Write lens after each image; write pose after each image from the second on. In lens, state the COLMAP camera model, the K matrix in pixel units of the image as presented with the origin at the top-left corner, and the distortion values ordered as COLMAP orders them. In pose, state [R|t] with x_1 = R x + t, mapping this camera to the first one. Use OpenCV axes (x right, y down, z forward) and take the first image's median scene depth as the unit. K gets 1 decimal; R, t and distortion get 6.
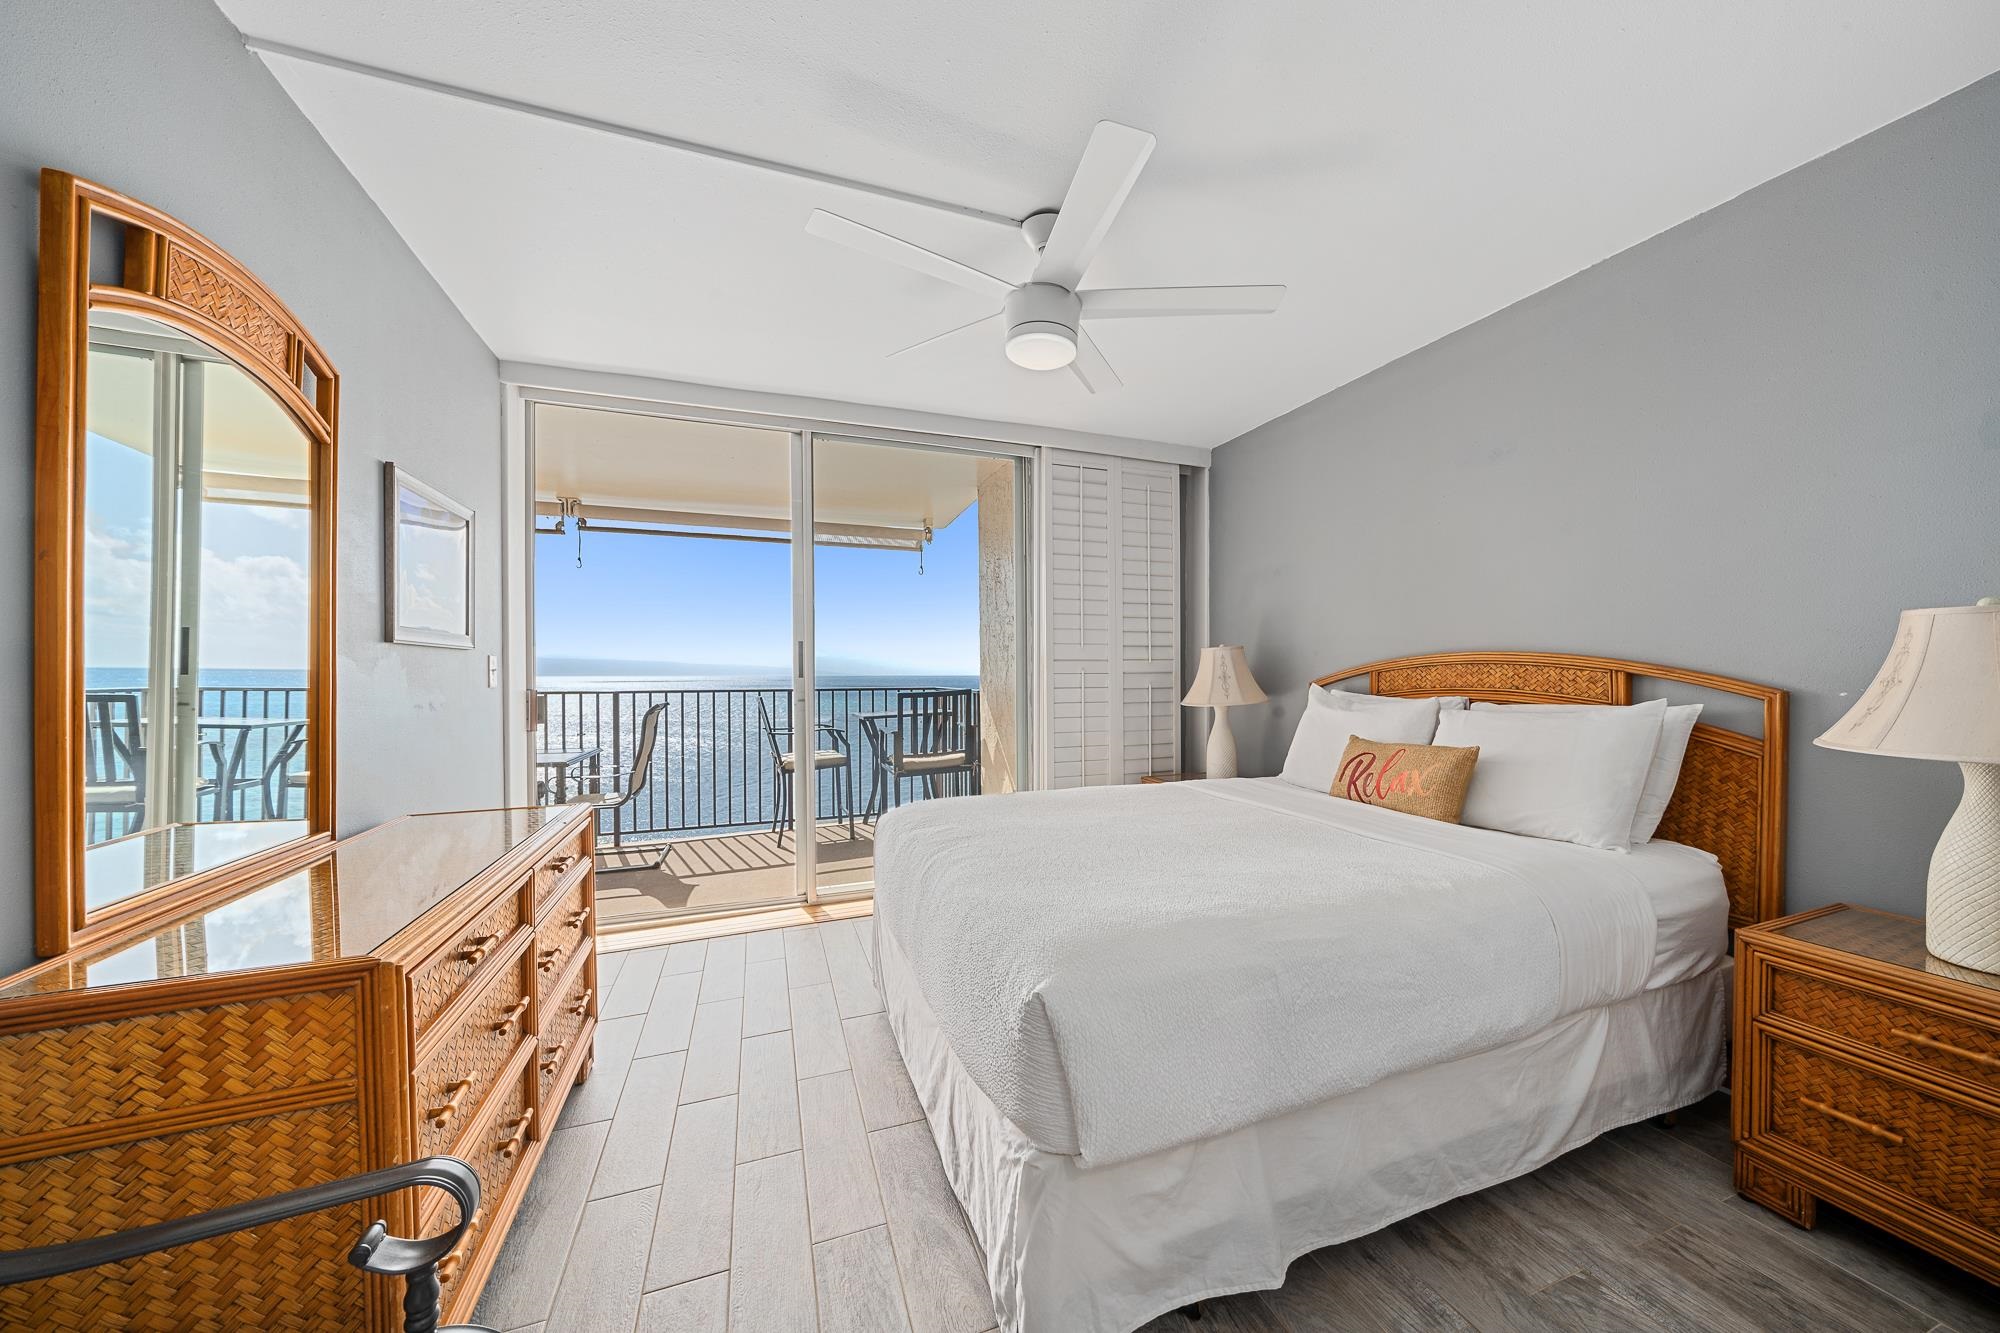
lens RADIAL K [[686.0, 0, 1012.8], [0, 686.0, 675.1], [0, 0, 1]] dist [-0.007115, -0.000120]
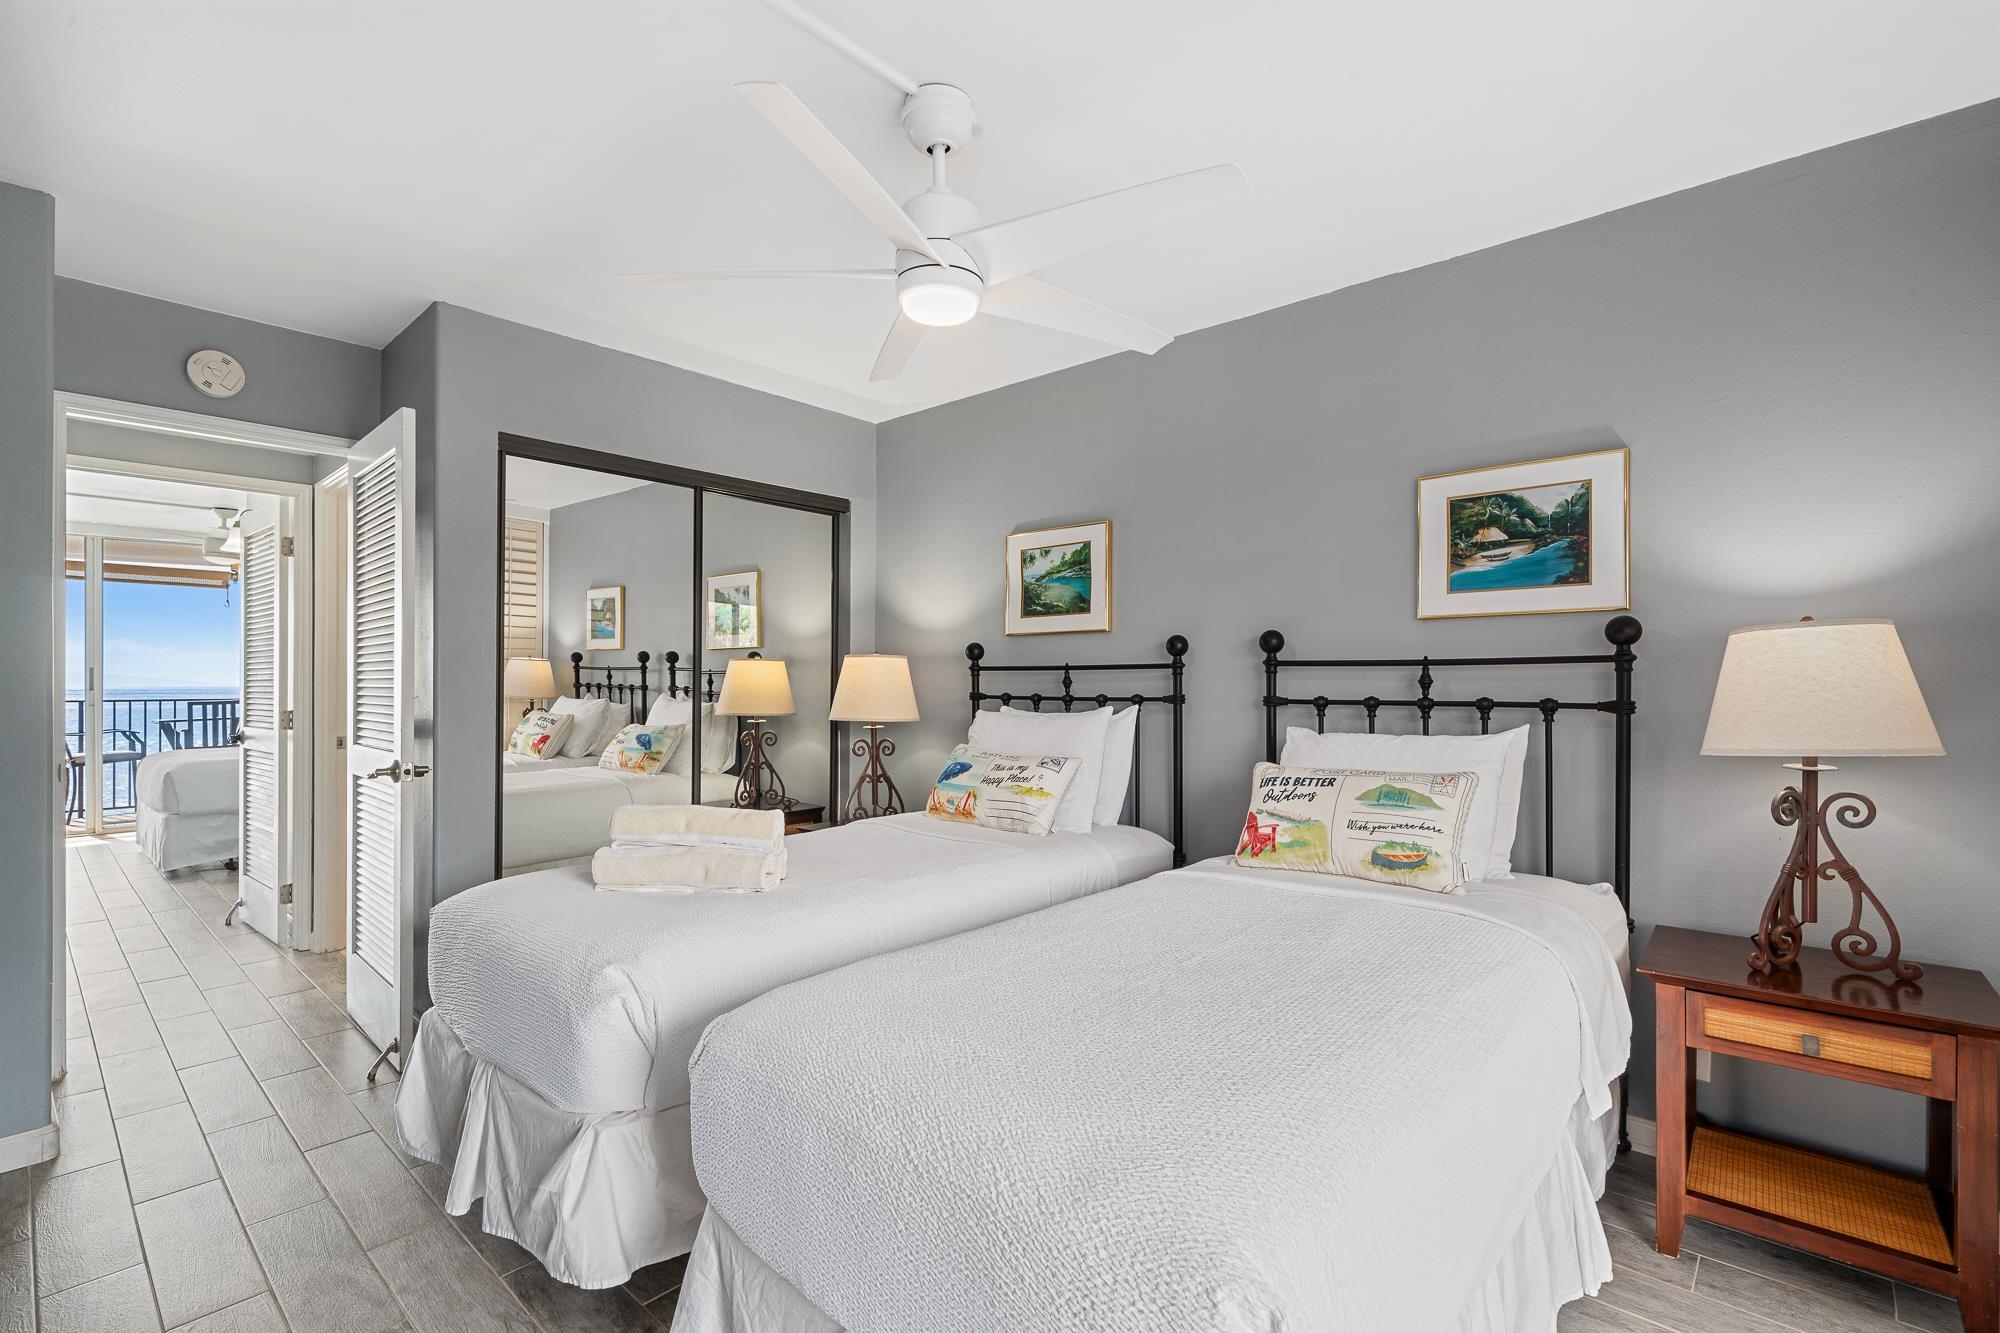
lens RADIAL K [[901.7, 0, 1004.9], [0, 901.7, 685.3], [0, 0, 1]] dist [0.004295, 0.000335]
pose [[0.885957, 0.006122, 0.463727, 0.423846], [-0.005922, 0.999981, -0.001888, -0.013252], [-0.463729, -0.001074, 0.885976, -1.316311]]
